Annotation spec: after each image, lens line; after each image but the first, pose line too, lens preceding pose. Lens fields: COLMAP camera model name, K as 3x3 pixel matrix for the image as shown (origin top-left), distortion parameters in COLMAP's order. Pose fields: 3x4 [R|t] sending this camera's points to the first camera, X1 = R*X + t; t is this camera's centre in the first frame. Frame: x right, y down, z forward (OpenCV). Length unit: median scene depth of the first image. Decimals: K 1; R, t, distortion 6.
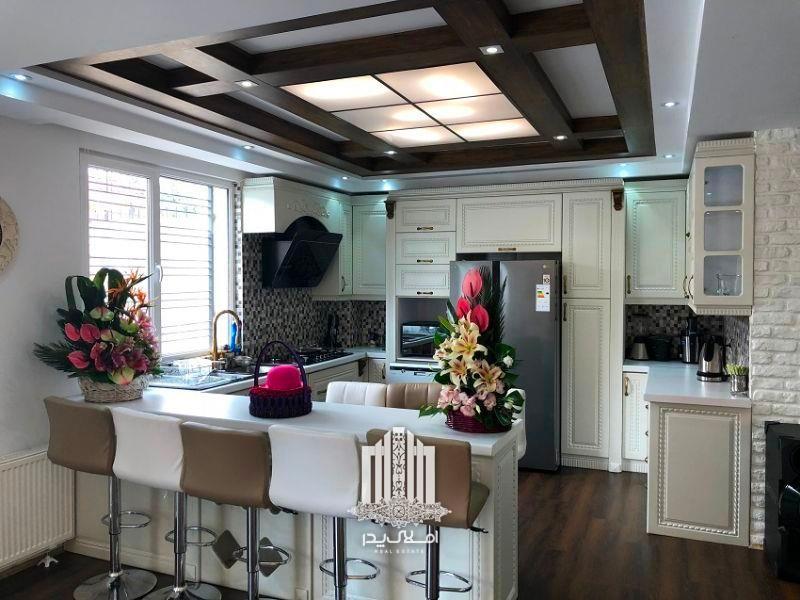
lens RADIAL K [[657.9, 0, 400.0], [0, 657.9, 300.0], [0, 0, 1]] dist [0.068418, -0.006484]
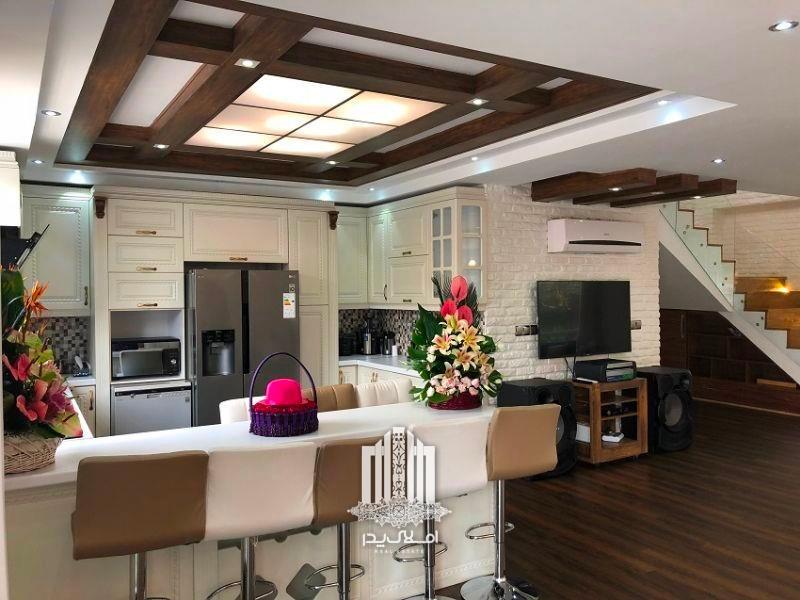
lens RADIAL K [[664.5, 0, 400.0], [0, 664.5, 300.0], [0, 0, 1]] dist [0.086662, -0.000371]
pose [[0.610950, -0.018056, 0.791463, -0.525642], [0.037008, 0.999298, -0.005770, 0.000851], [-0.790803, 0.032816, 0.611190, 0.192312]]
